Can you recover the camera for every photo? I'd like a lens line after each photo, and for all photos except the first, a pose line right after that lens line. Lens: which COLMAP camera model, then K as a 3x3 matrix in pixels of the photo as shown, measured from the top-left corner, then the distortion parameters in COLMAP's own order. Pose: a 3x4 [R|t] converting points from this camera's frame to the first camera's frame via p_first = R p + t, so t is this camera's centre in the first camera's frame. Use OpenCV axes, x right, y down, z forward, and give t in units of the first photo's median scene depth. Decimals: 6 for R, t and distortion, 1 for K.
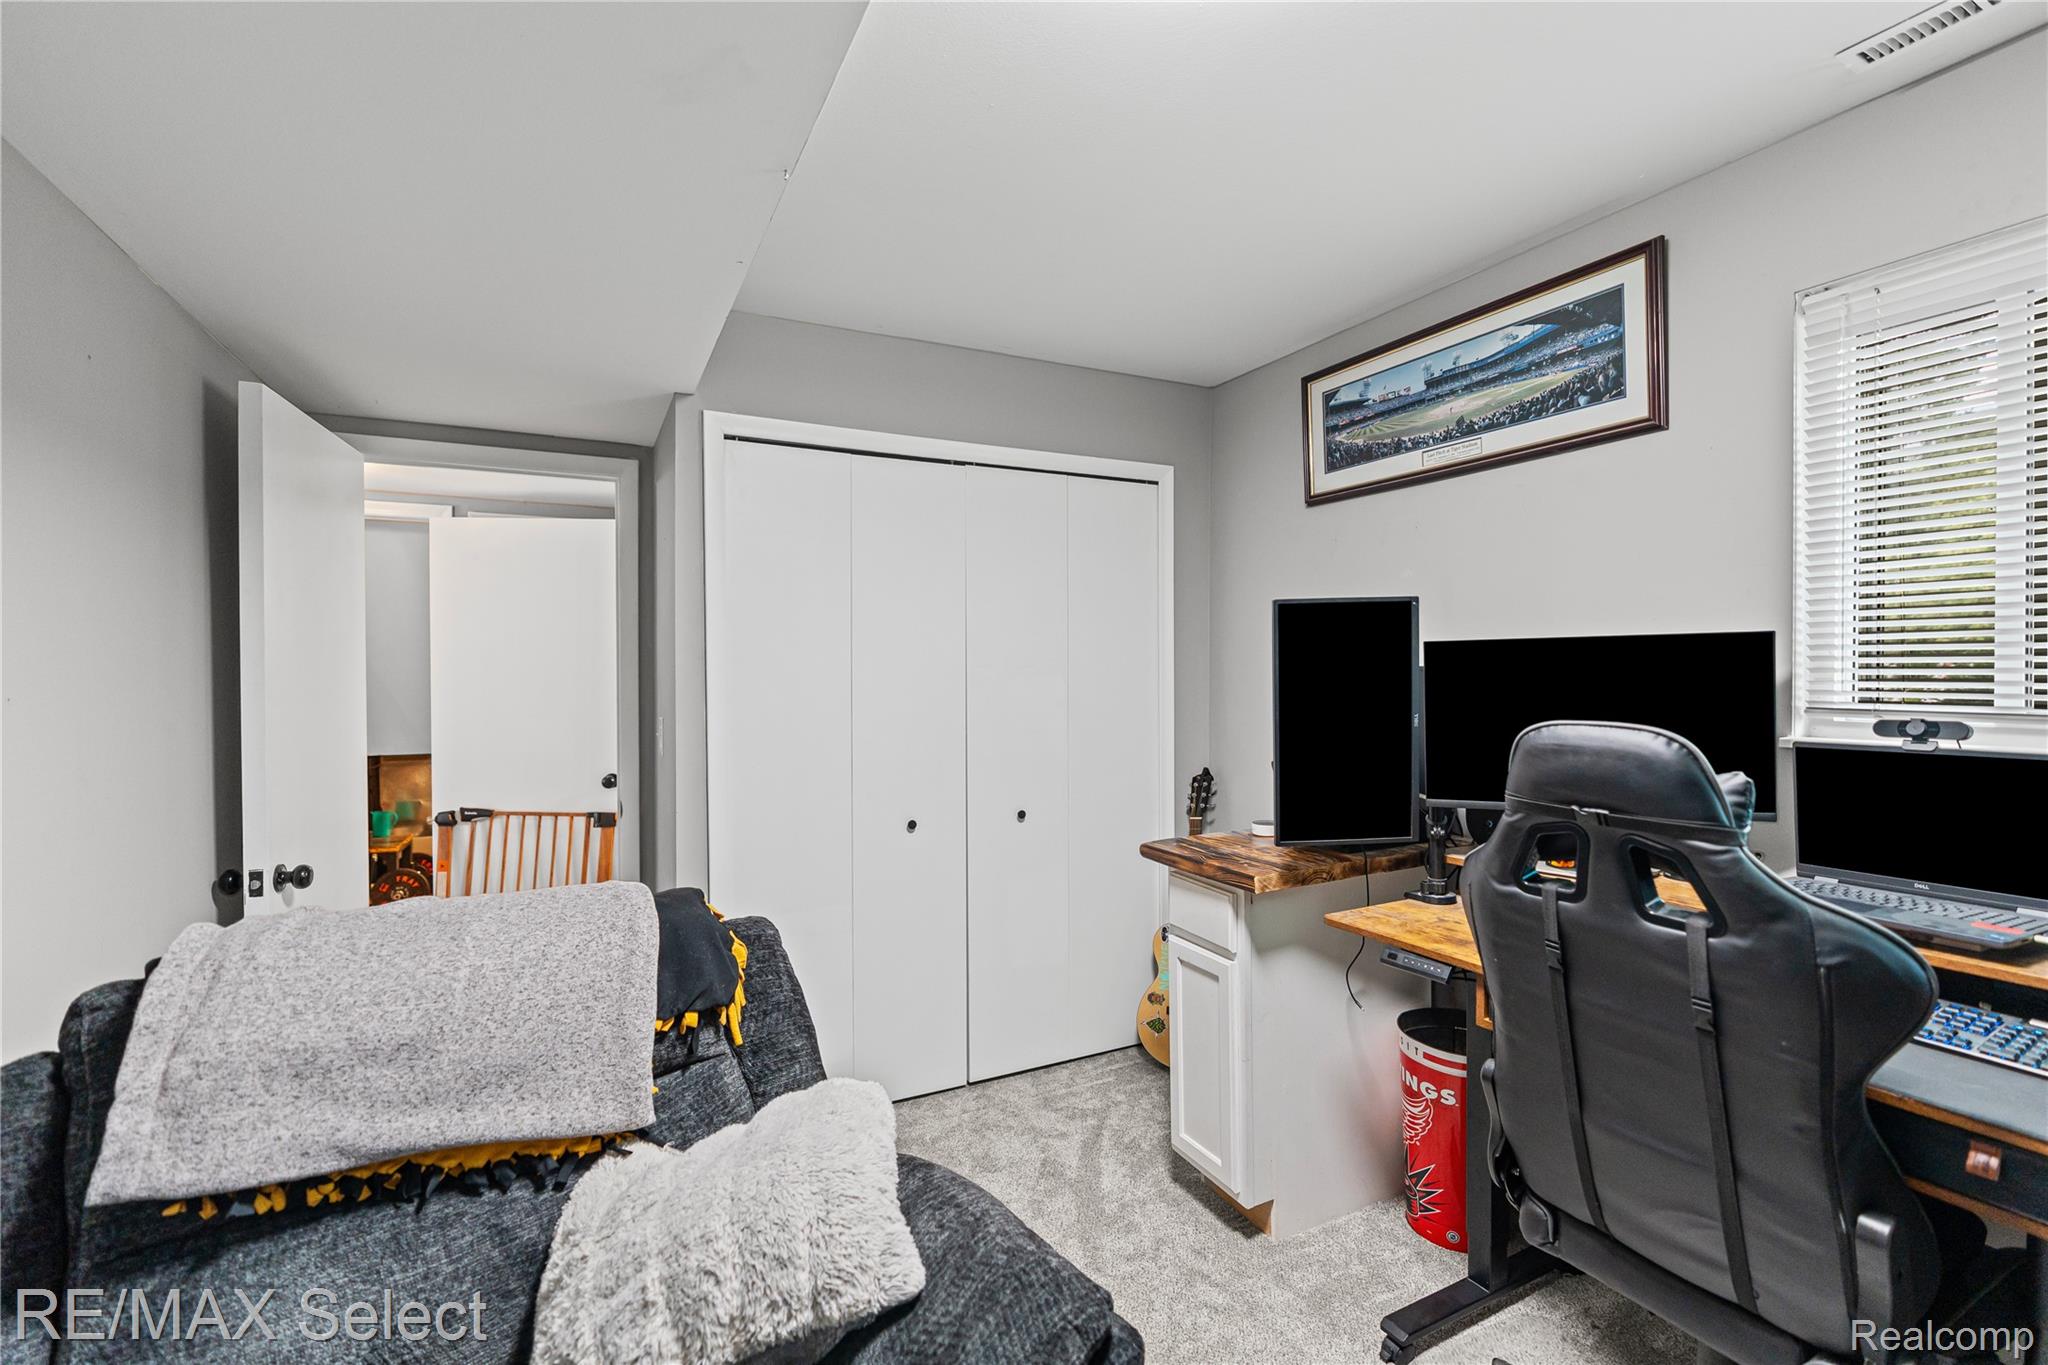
lens RADIAL K [[930.0, 0, 1027.1], [0, 930.0, 667.9], [0, 0, 1]] dist [-0.013654, 0.005370]
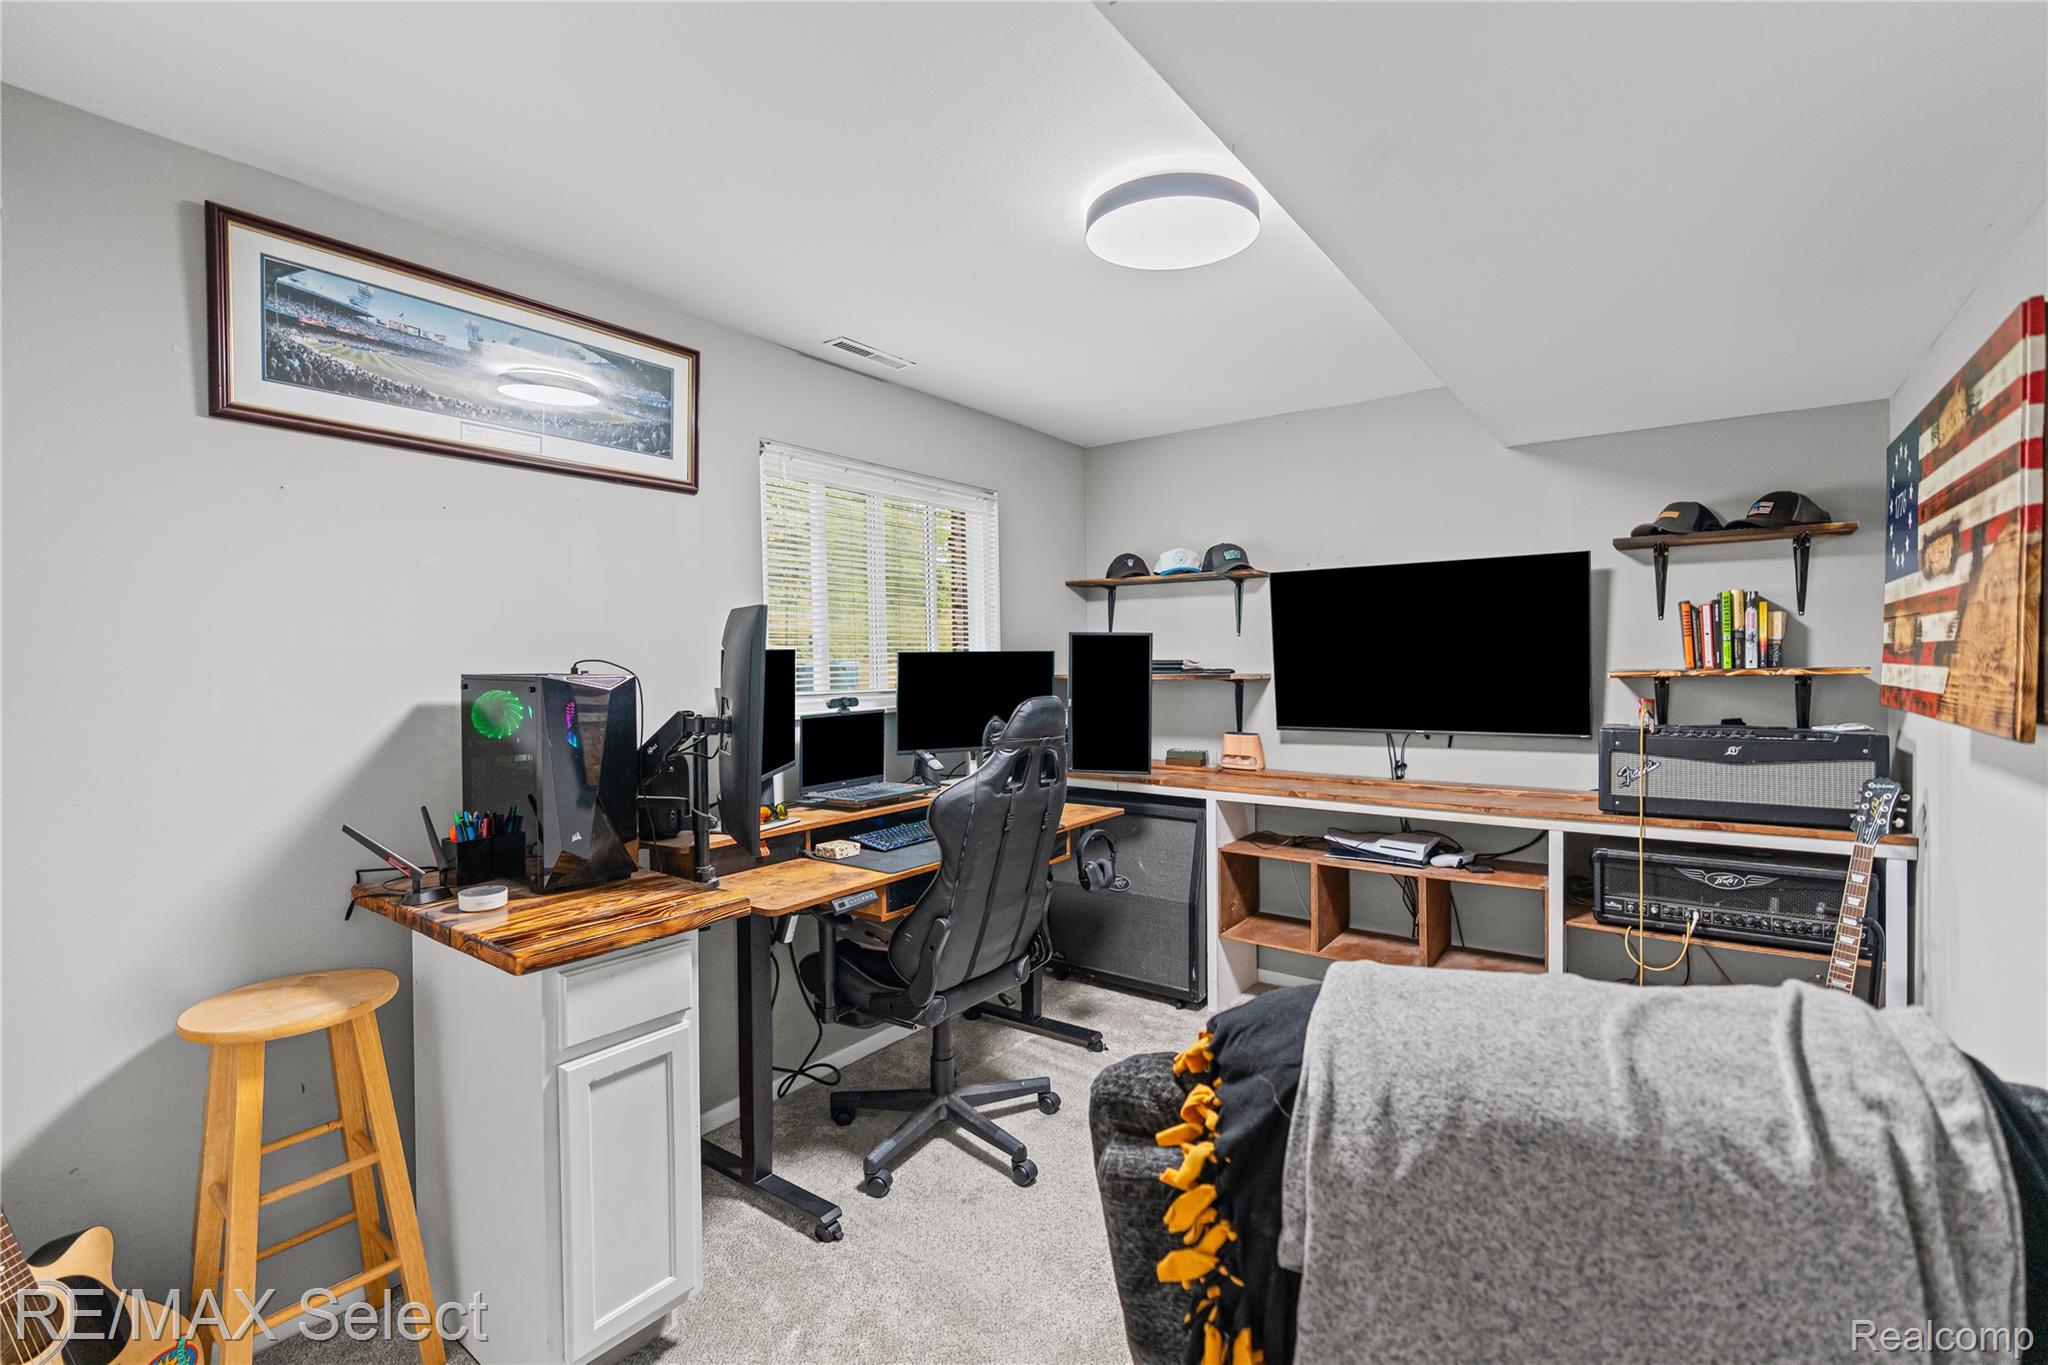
lens RADIAL K [[930.0, 0, 1009.7], [0, 930.0, 678.7], [0, 0, 1]] dist [-0.013654, 0.005370]
pose [[-0.449329, -0.010172, 0.893309, -0.654929], [0.007279, 0.999860, 0.015046, -0.007591], [-0.893337, 0.013263, -0.449192, 1.094281]]
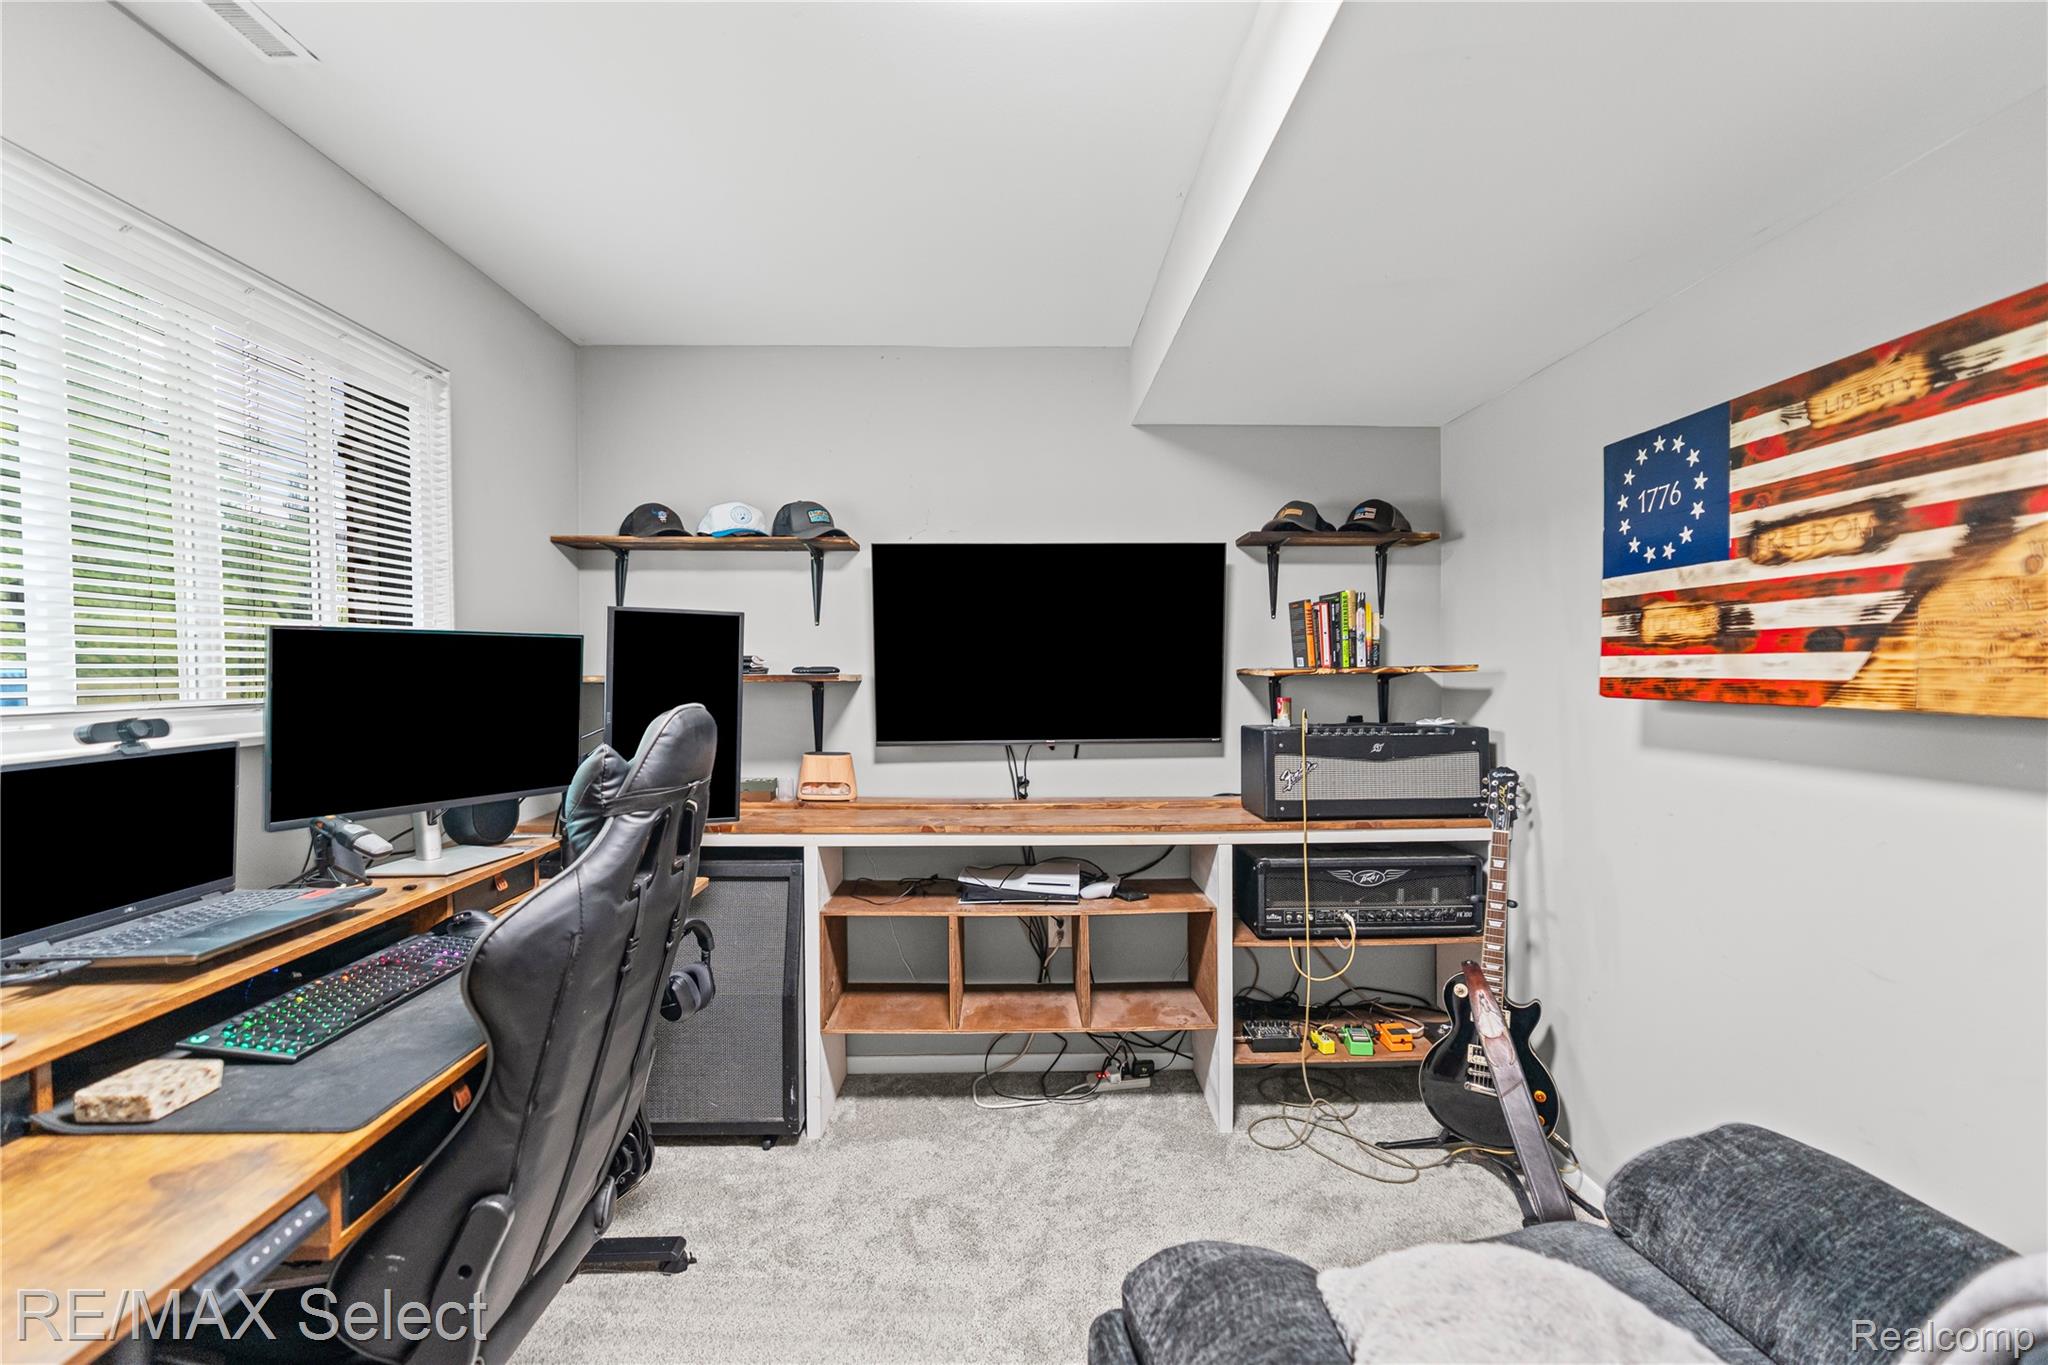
lens RADIAL K [[930.0, 0, 1038.3], [0, 930.0, 679.1], [0, 0, 1]] dist [-0.013654, 0.005370]
pose [[-0.910679, 0.001097, 0.413114, -0.126064], [0.004111, 0.999971, 0.006409, 0.011040], [-0.413095, 0.007535, -0.910657, 1.006824]]
